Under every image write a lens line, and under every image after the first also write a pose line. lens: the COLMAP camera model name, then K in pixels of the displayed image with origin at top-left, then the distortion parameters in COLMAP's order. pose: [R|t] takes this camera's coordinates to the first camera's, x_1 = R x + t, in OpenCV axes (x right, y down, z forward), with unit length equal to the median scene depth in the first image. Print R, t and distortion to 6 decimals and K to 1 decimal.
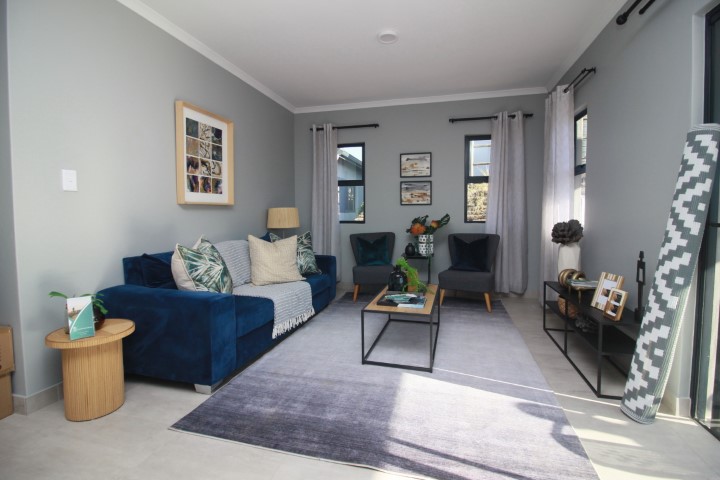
lens RADIAL K [[339.5, 0, 363.5], [0, 339.5, 240.4], [0, 0, 1]] dist [-0.003234, -0.000353]
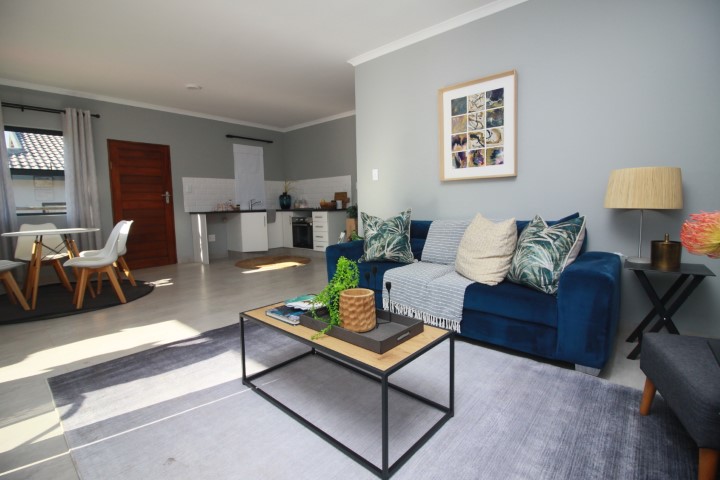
lens RADIAL K [[339.5, 0, 364.1], [0, 339.5, 233.4], [0, 0, 1]] dist [-0.003234, -0.000353]
pose [[-0.440330, 0.106407, -0.891508, 0.557232], [-0.039058, 0.989742, 0.137424, -0.072953], [0.896986, 0.095333, -0.431657, 1.154833]]
